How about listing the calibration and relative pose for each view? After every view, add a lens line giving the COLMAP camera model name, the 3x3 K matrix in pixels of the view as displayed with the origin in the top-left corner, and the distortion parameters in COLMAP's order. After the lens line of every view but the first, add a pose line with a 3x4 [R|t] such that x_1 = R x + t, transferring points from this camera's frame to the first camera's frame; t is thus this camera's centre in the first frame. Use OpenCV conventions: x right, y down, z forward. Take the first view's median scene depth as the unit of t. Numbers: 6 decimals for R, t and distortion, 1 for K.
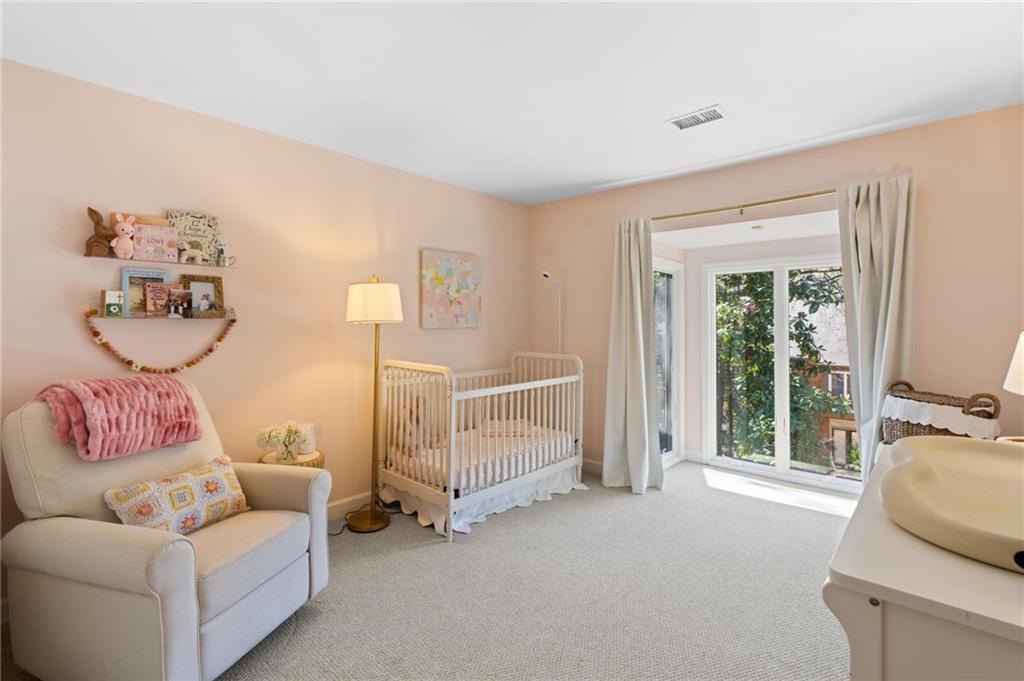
lens RADIAL K [[467.6, 0, 512.4], [0, 467.6, 341.7], [0, 0, 1]] dist [0.000089, -0.000165]
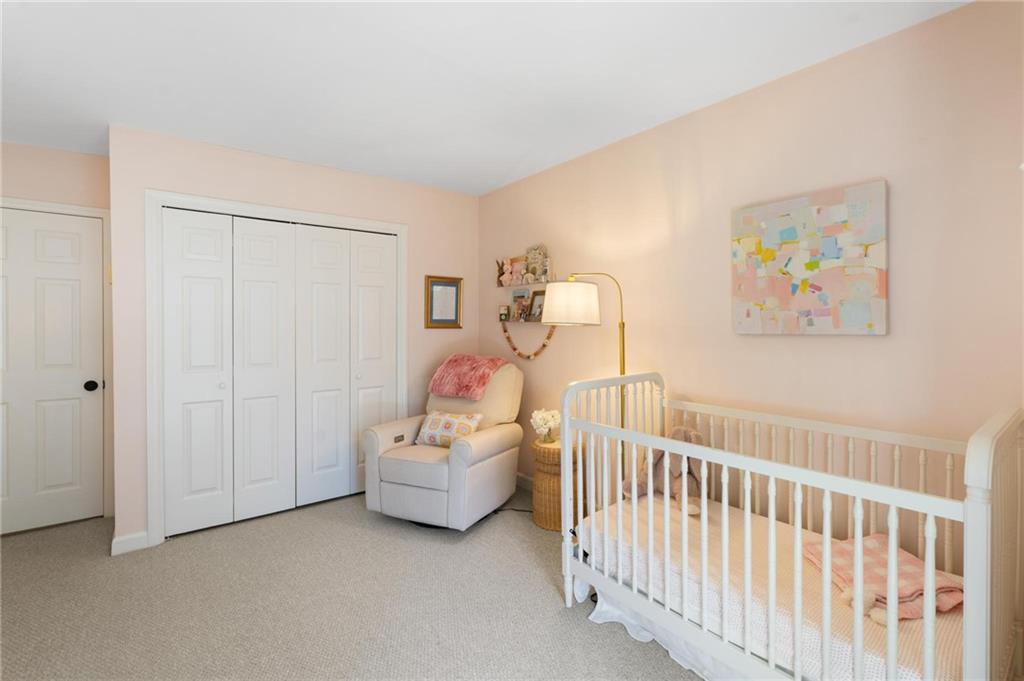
lens RADIAL K [[467.6, 0, 513.4], [0, 467.6, 331.9], [0, 0, 1]] dist [0.000089, -0.000165]
pose [[-0.168843, 0.007477, -0.985615, 0.534609], [-0.050284, 0.998604, 0.016189, -0.029094], [0.984360, 0.052294, -0.168231, 0.879677]]
